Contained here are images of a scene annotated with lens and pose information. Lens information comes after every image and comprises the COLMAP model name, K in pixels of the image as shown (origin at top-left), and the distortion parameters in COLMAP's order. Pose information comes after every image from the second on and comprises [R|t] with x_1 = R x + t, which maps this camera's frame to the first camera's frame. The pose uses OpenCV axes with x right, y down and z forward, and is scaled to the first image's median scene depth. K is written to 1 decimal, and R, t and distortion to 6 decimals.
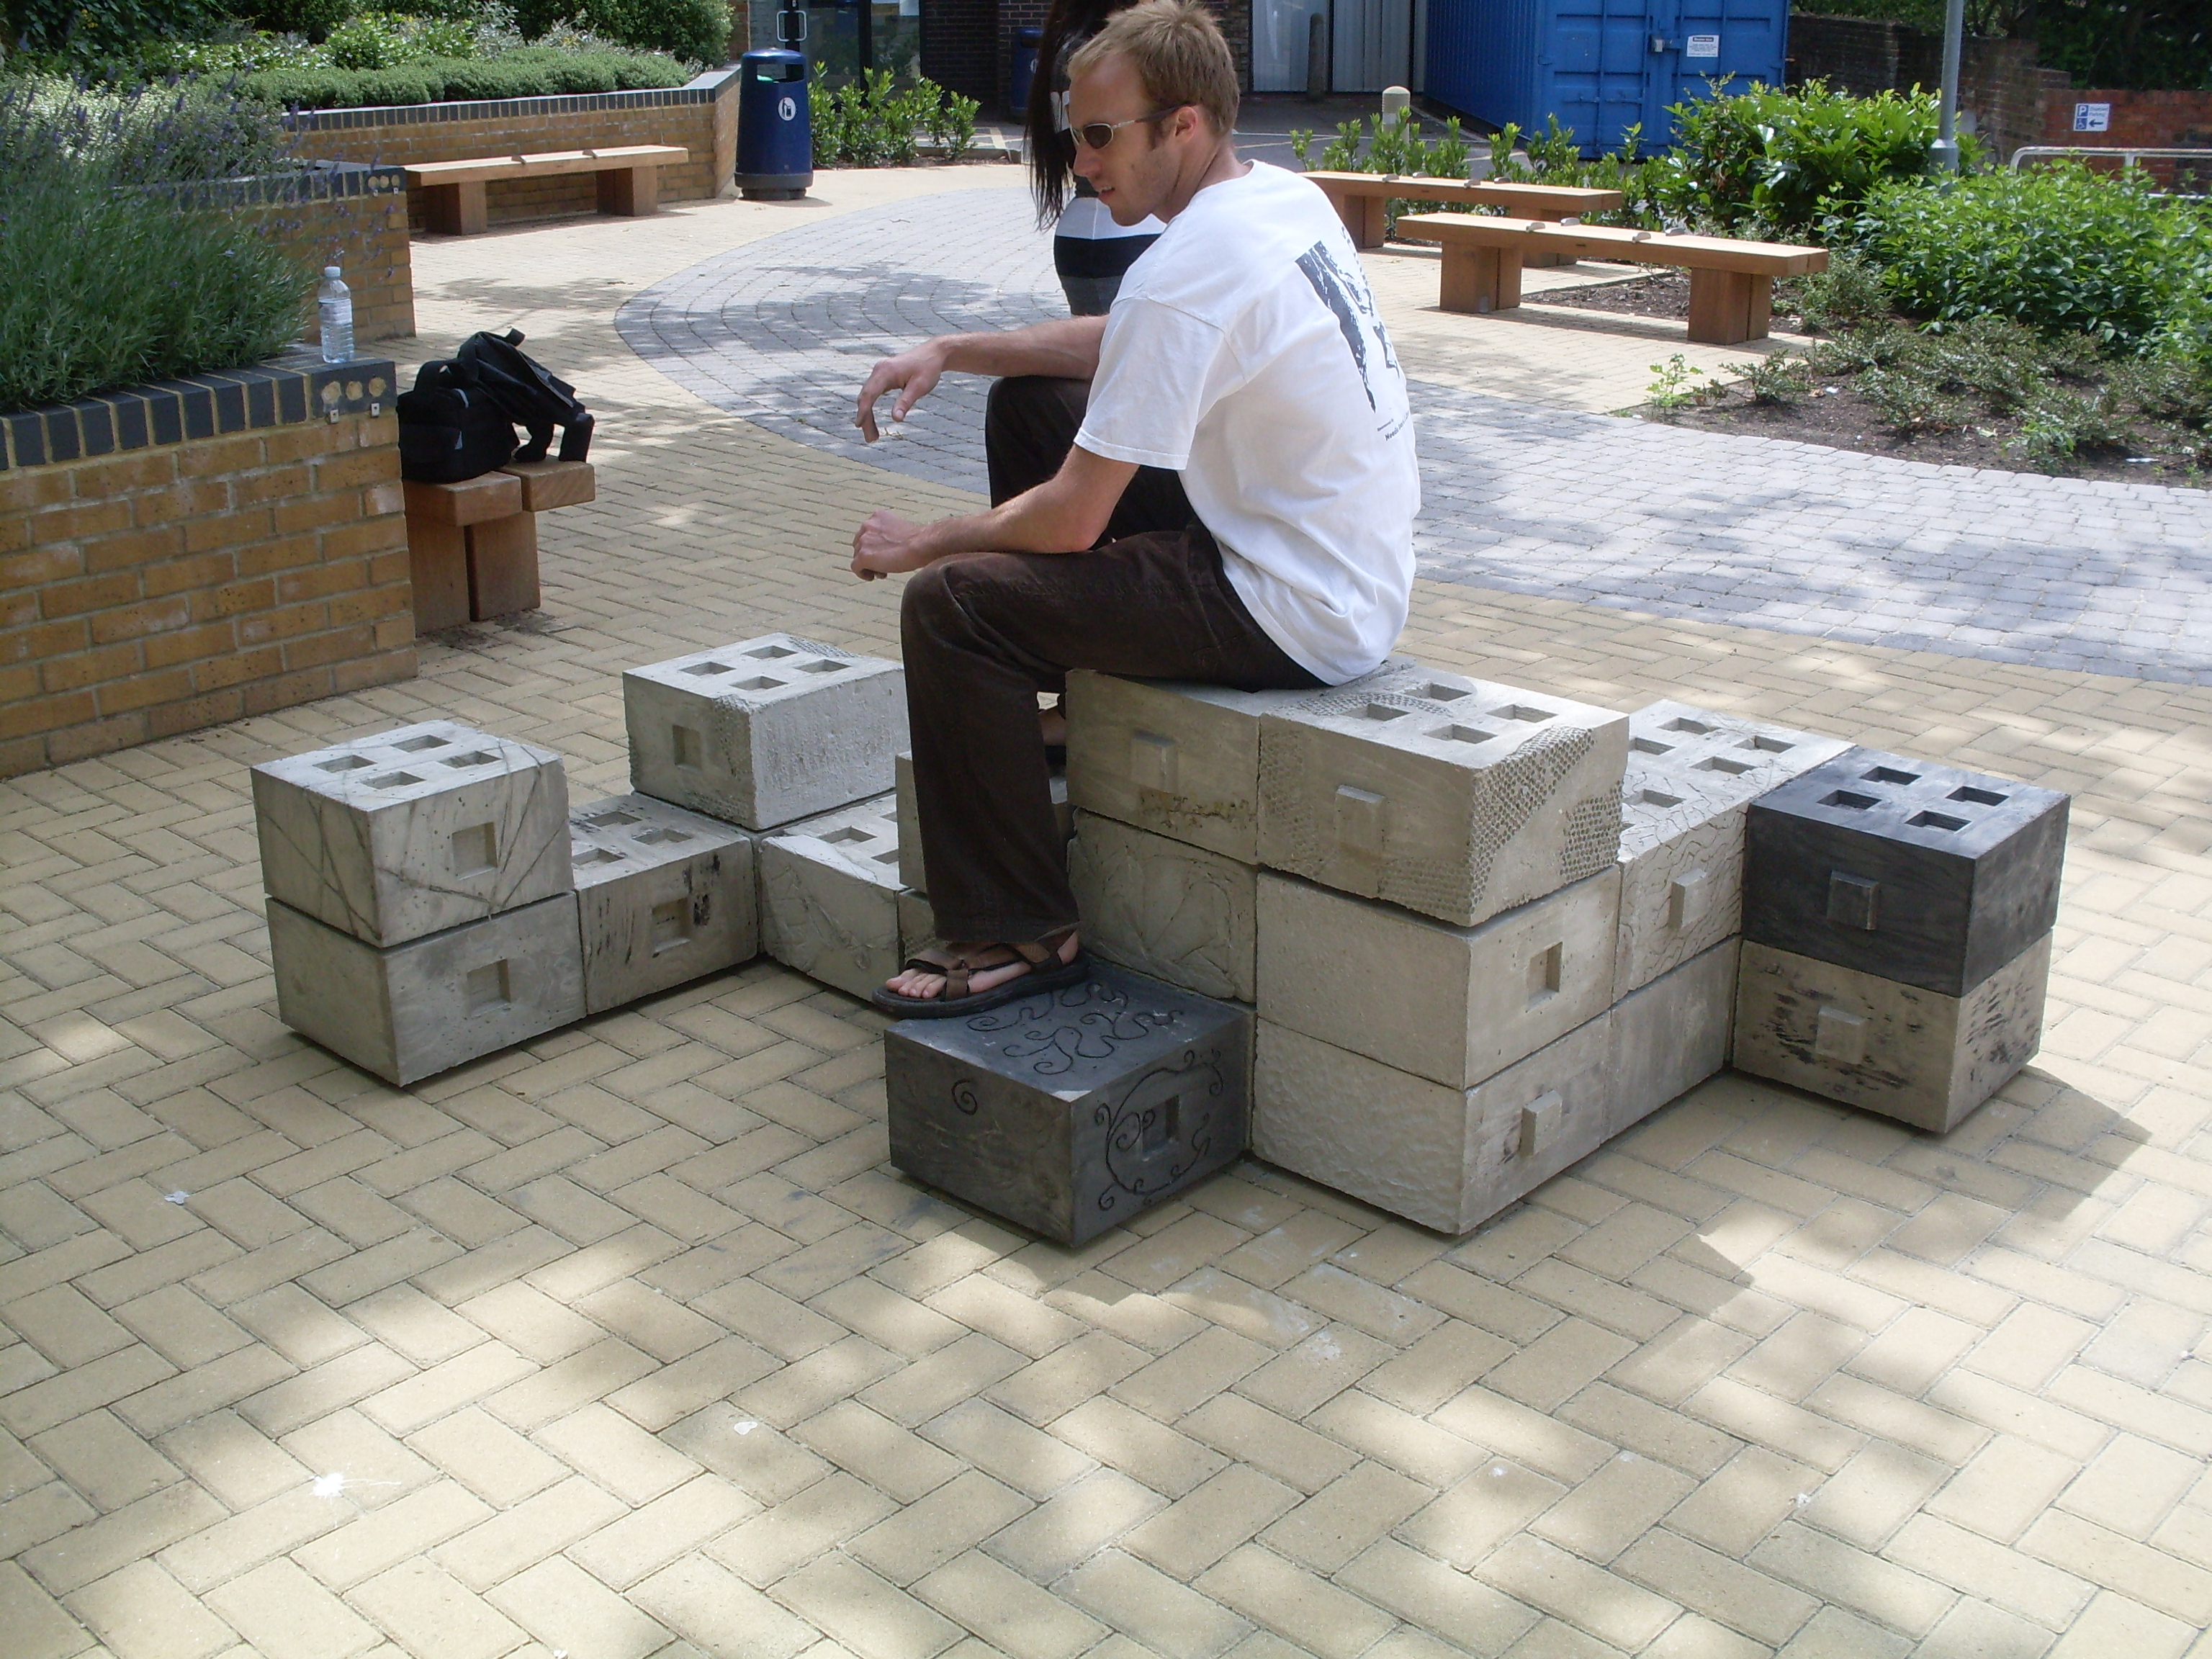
lens RADIAL K [[2449.7, 0, 1102.8], [0, 2449.7, 788.5], [0, 0, 1]] dist [-0.219351, 0.295836]
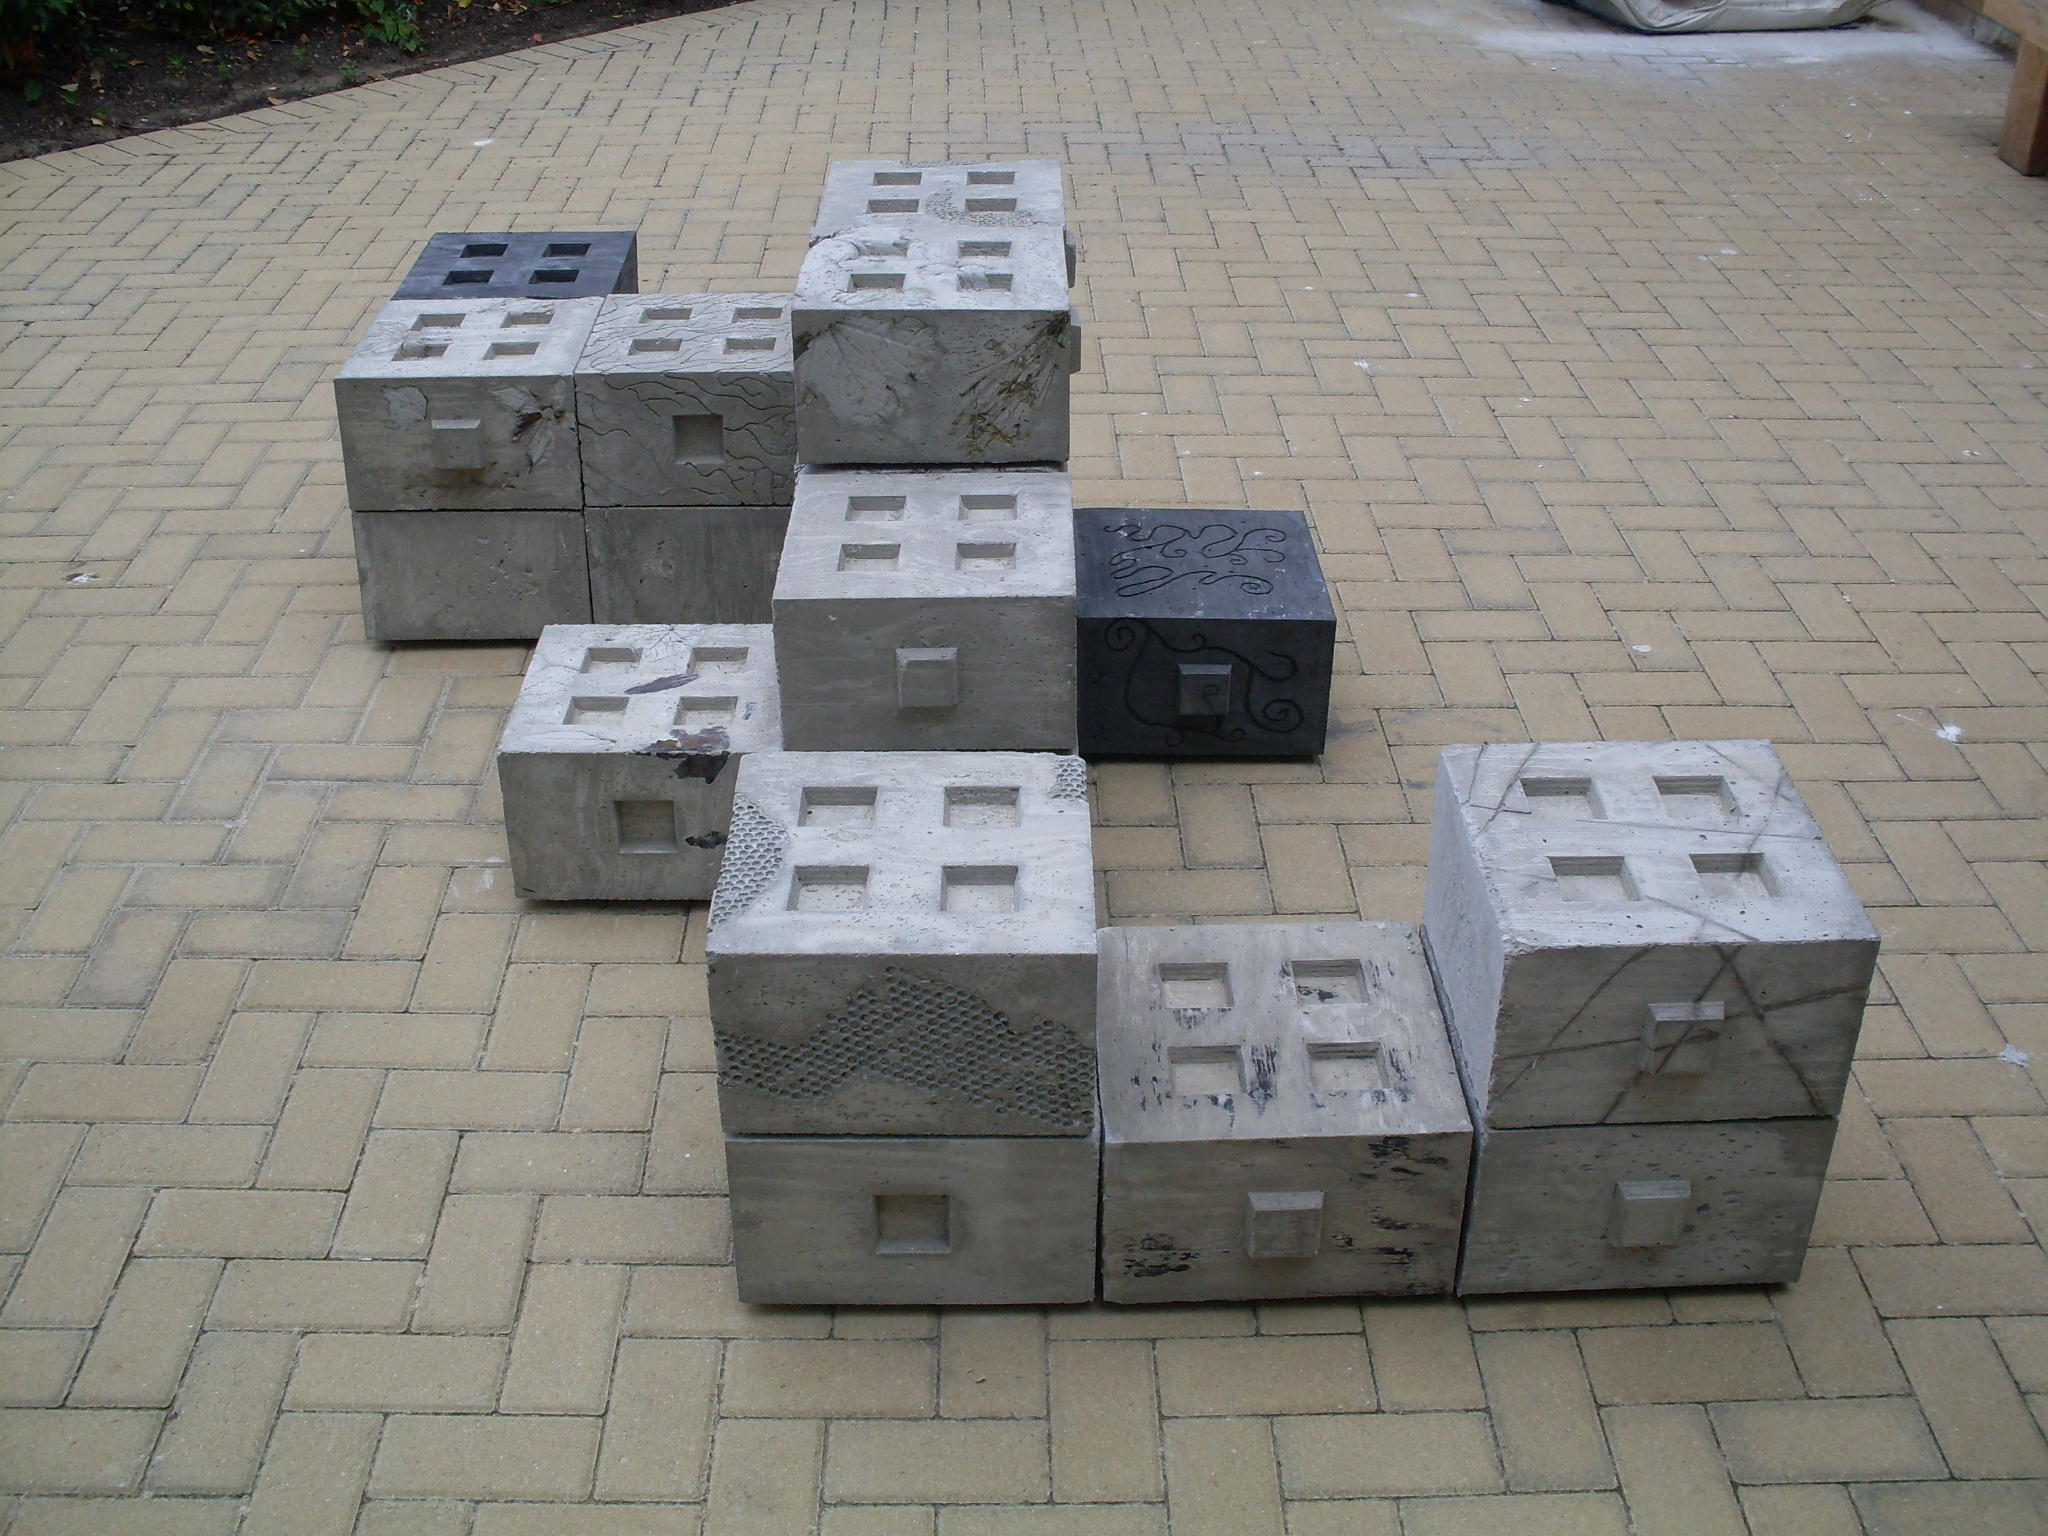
lens RADIAL K [[2268.1, 0, 1021.0], [0, 2268.1, 730.1], [0, 0, 1]] dist [-0.219351, 0.295836]
pose [[-0.688310, -0.358918, 0.630402, -0.542212], [0.231520, 0.714883, 0.659804, -0.459572], [-0.687480, 0.600100, -0.408965, 1.356724]]
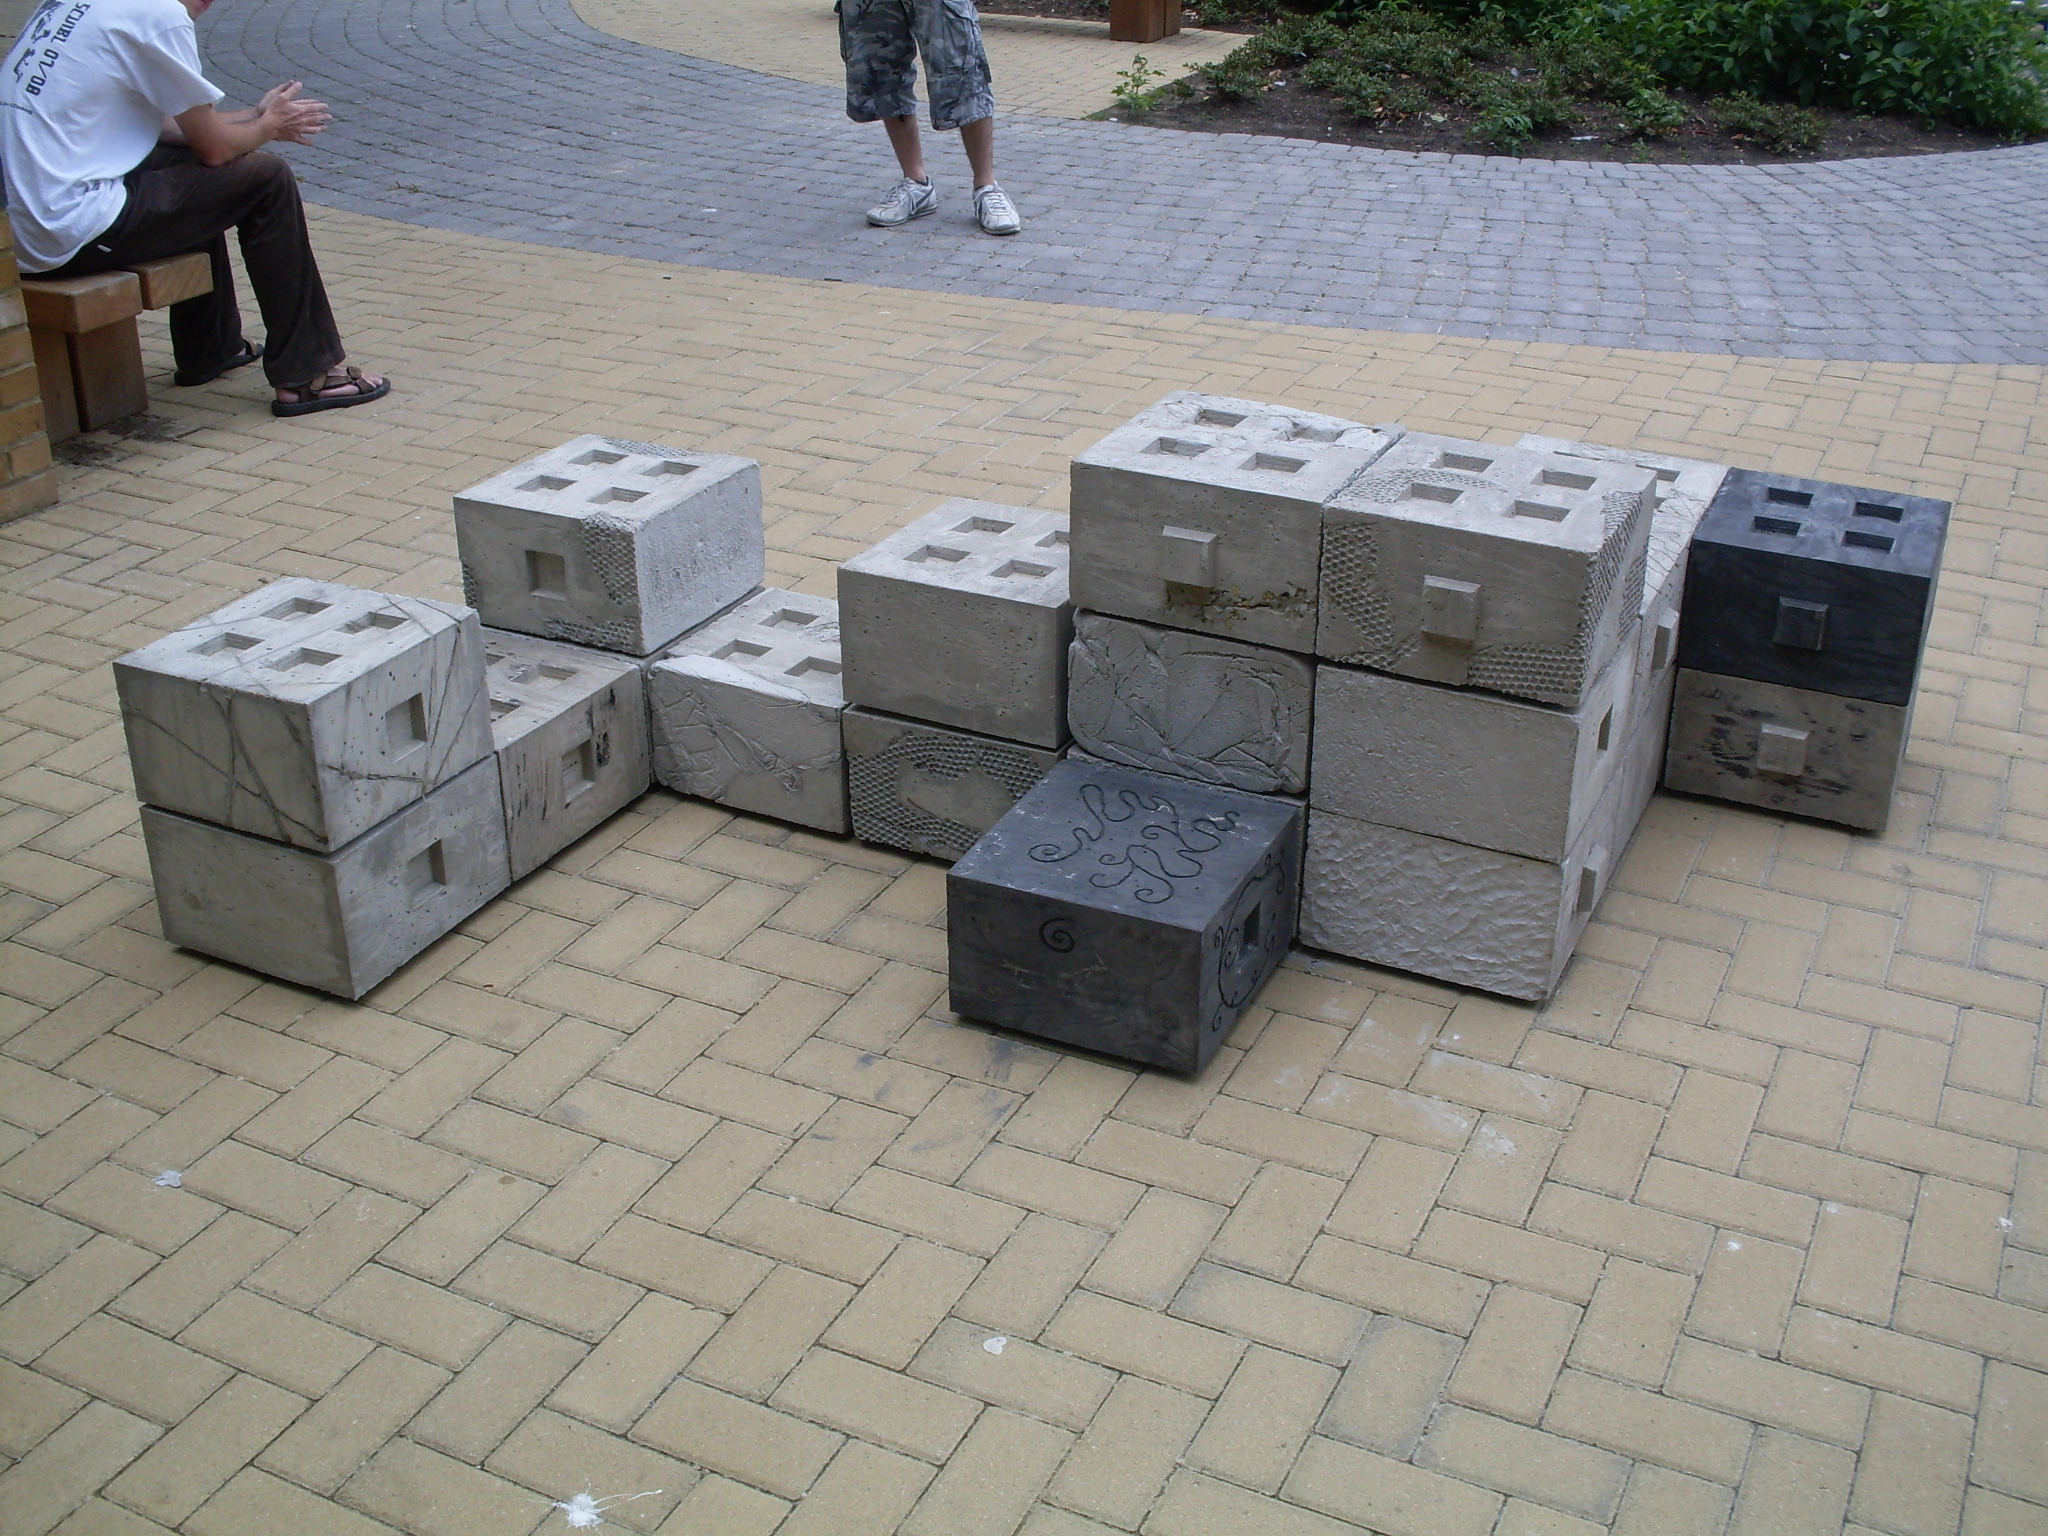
lens RADIAL K [[2268.1, 0, 1021.0], [0, 2268.1, 730.1], [0, 0, 1]] dist [-0.219351, 0.295836]
pose [[0.958890, -0.119505, 0.257387, -0.253363], [0.087984, 0.987508, 0.130716, -0.060327], [-0.269793, -0.102696, 0.957426, 0.152882]]
